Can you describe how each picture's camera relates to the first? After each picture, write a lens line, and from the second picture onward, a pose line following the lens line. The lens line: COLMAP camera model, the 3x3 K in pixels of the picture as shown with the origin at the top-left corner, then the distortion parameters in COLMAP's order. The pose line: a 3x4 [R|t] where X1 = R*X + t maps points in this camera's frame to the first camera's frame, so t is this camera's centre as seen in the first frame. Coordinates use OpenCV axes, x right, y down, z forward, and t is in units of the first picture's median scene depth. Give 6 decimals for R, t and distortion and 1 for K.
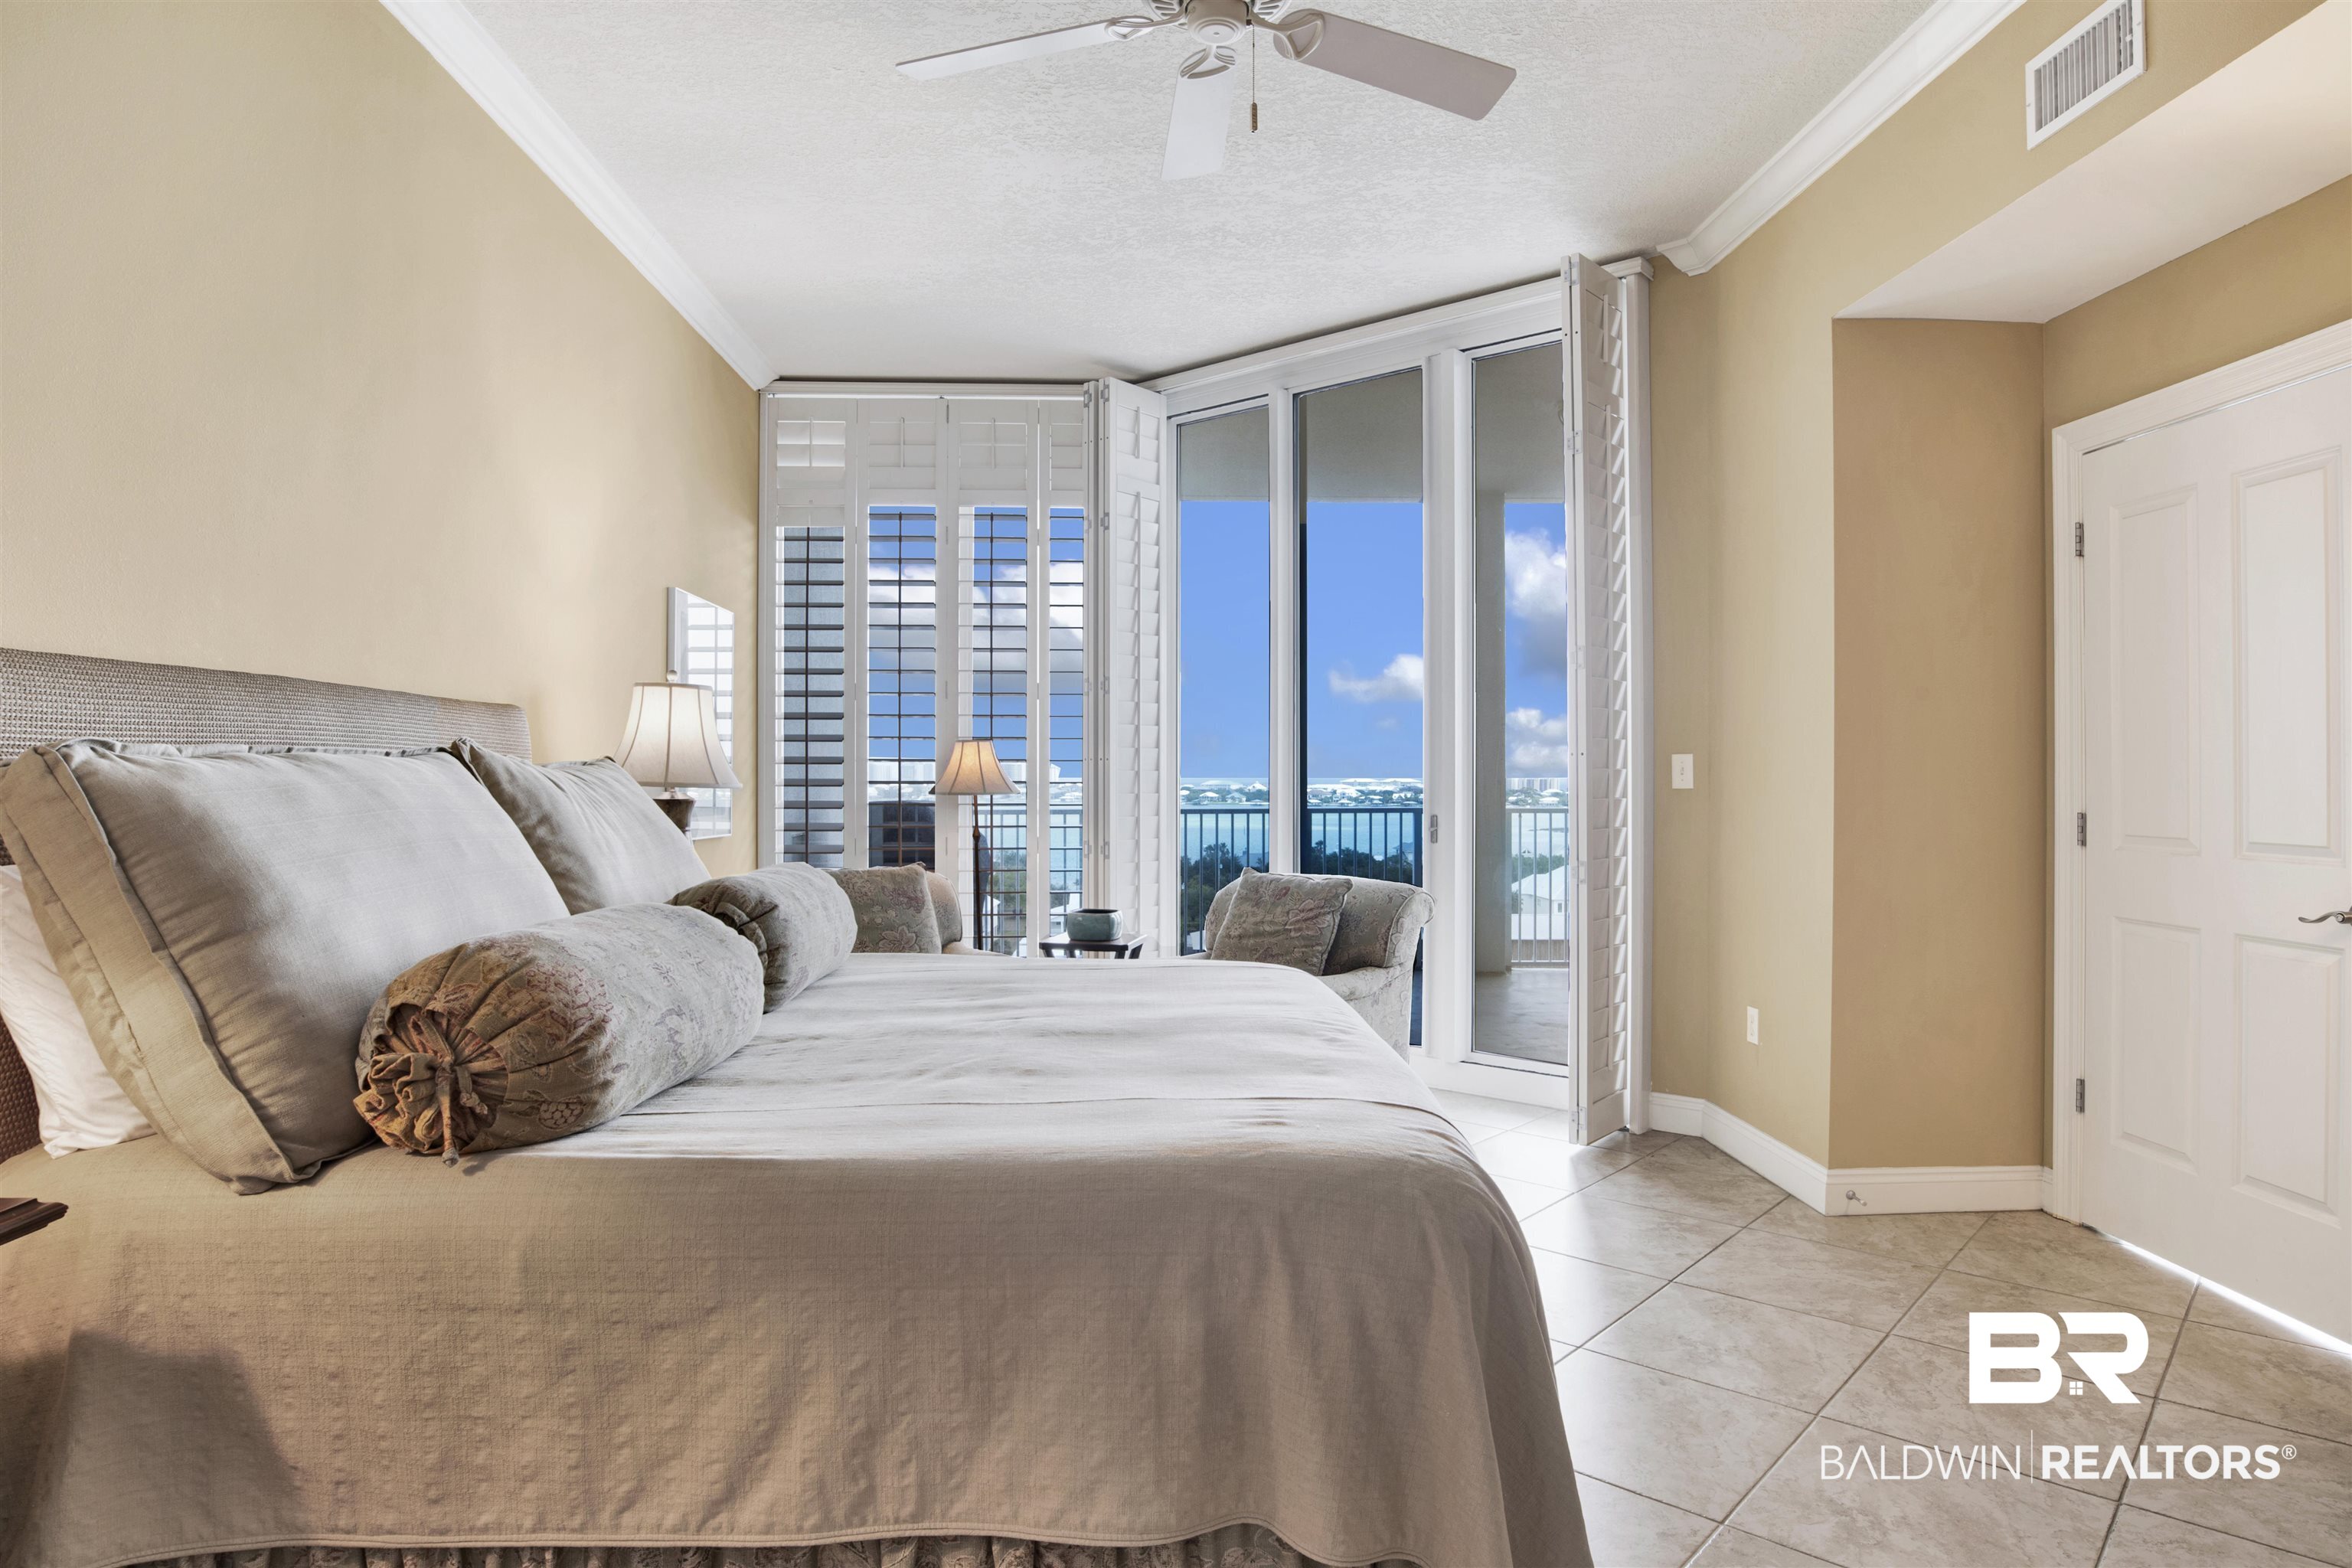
lens RADIAL K [[1394.1, 0, 1164.7], [0, 1394.1, 778.1], [0, 0, 1]] dist [-0.042656, 0.002271]
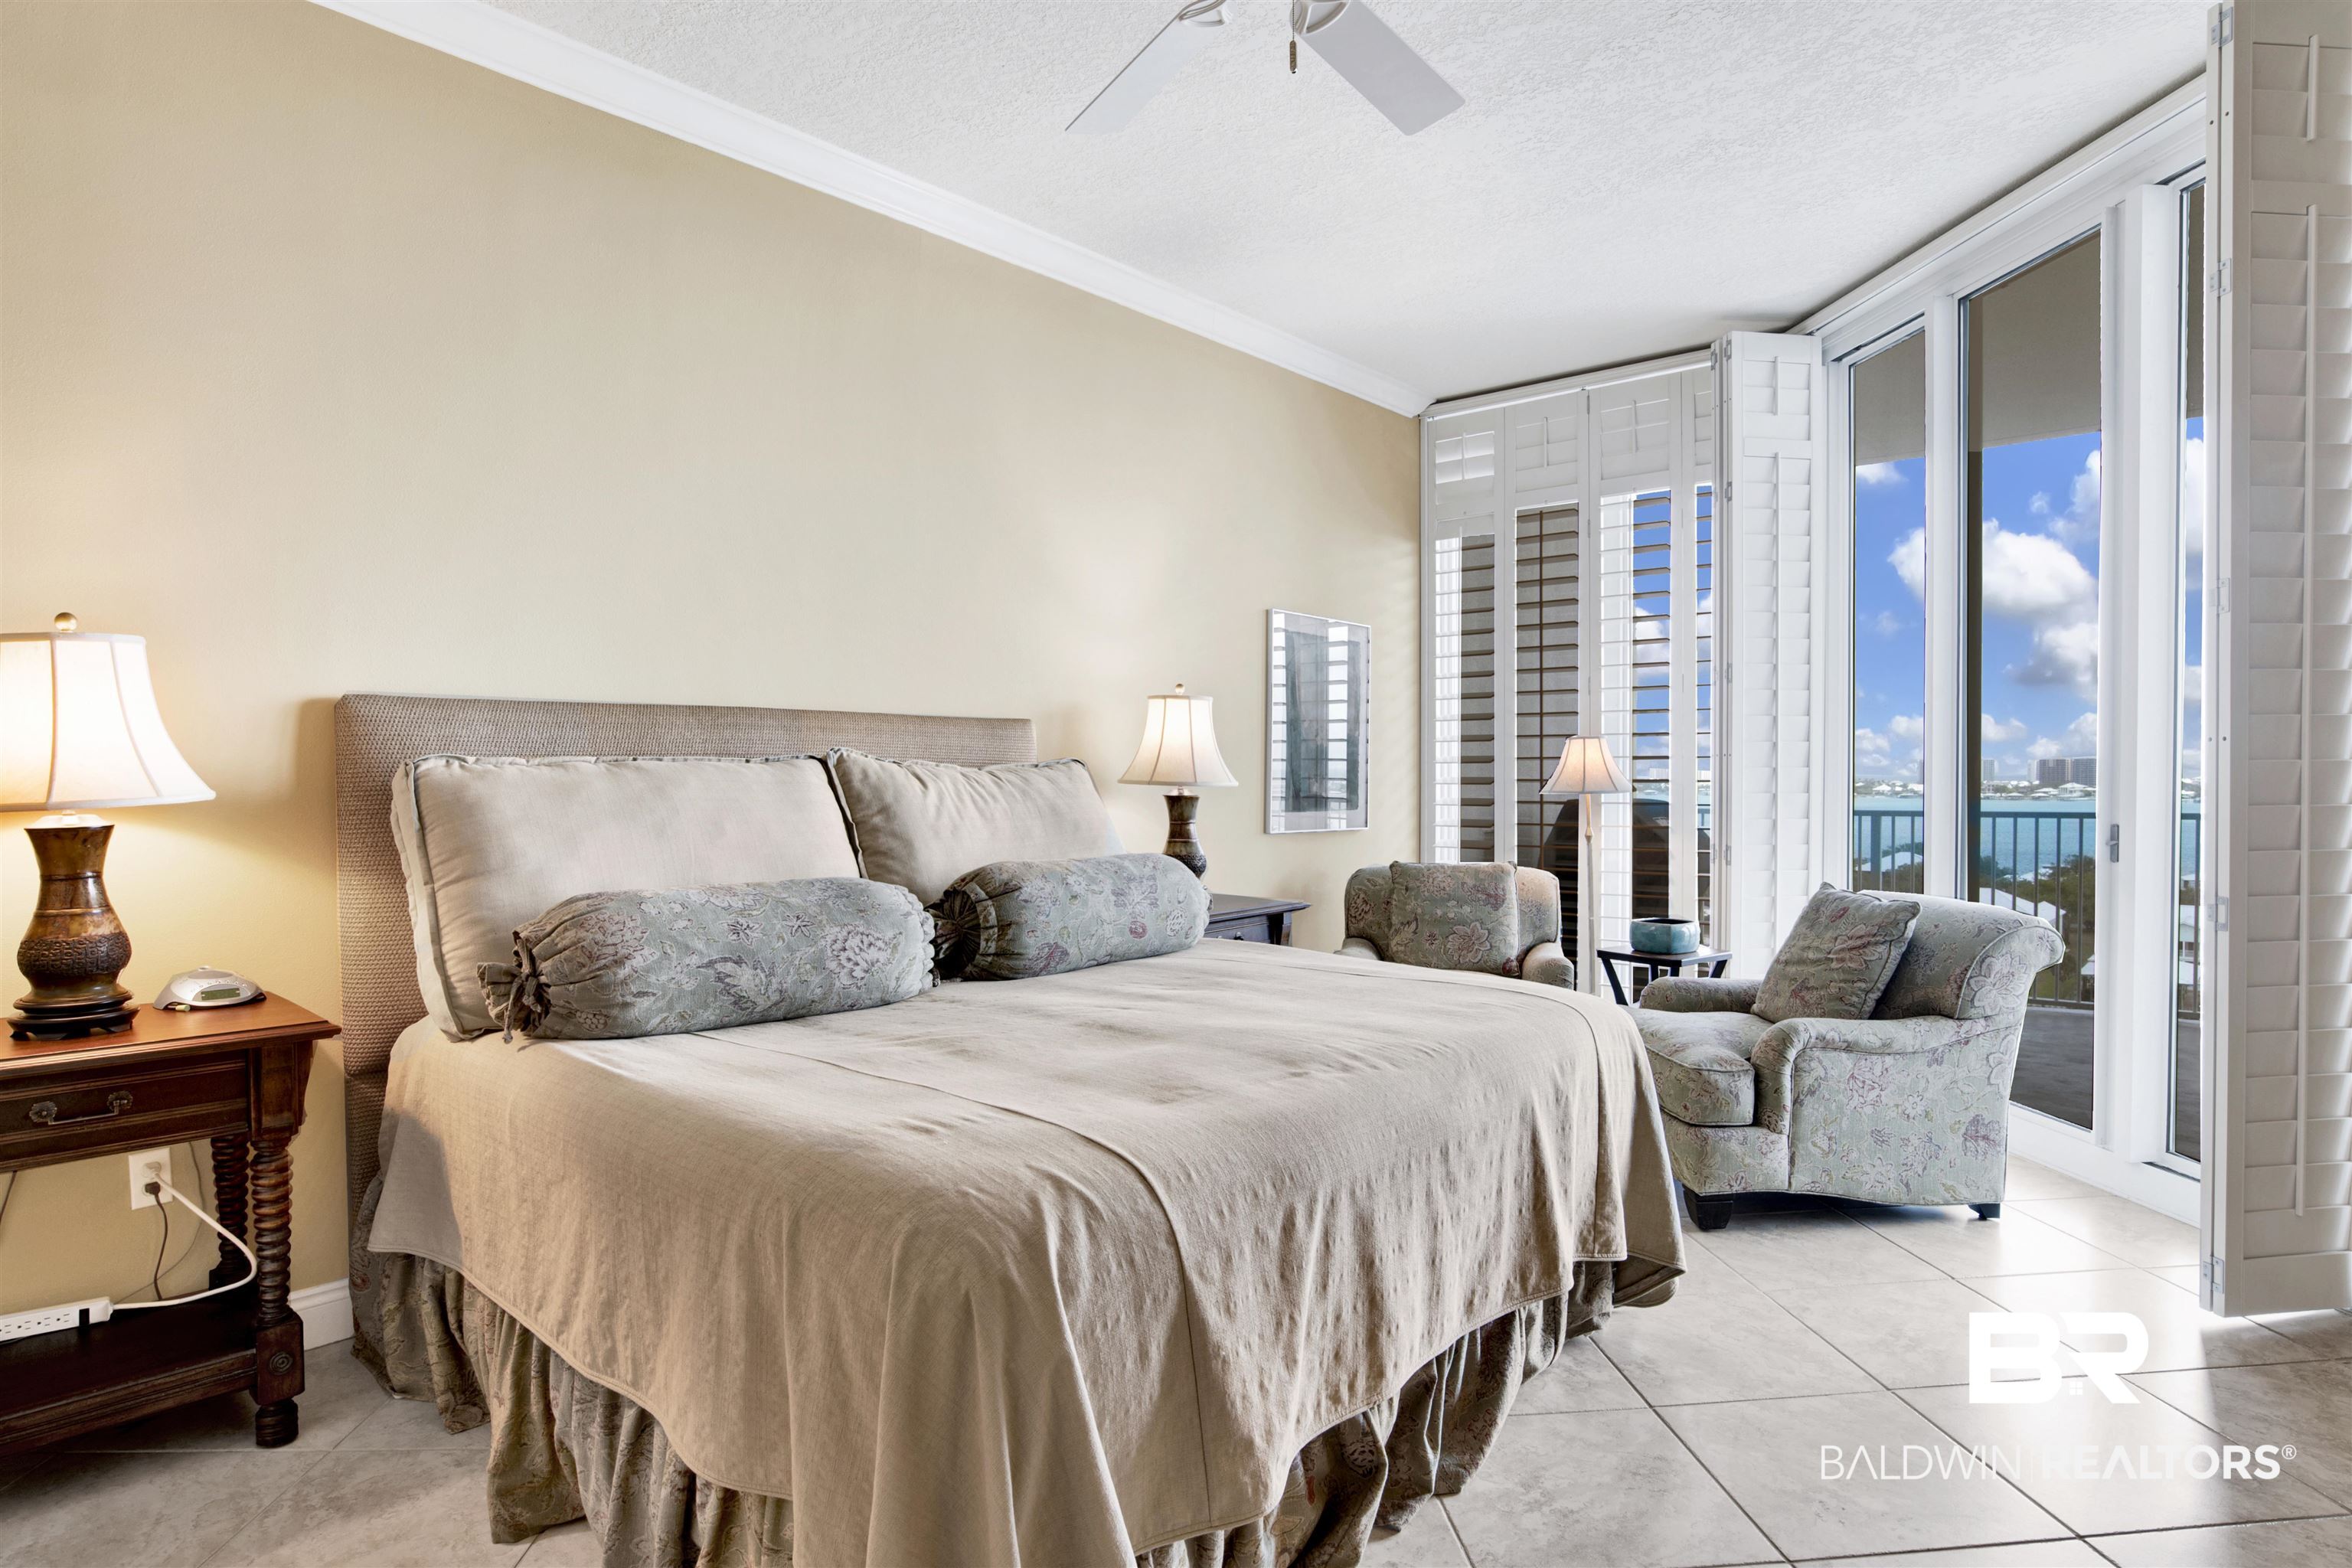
lens RADIAL K [[1284.9, 0, 1173.4], [0, 1284.9, 781.3], [0, 0, 1]] dist [-0.060242, 0.013973]
pose [[0.714534, 0.000679, -0.699600, 0.331350], [0.002082, 0.999993, 0.003096, 0.000331], [0.699597, -0.003669, 0.714528, 0.191942]]
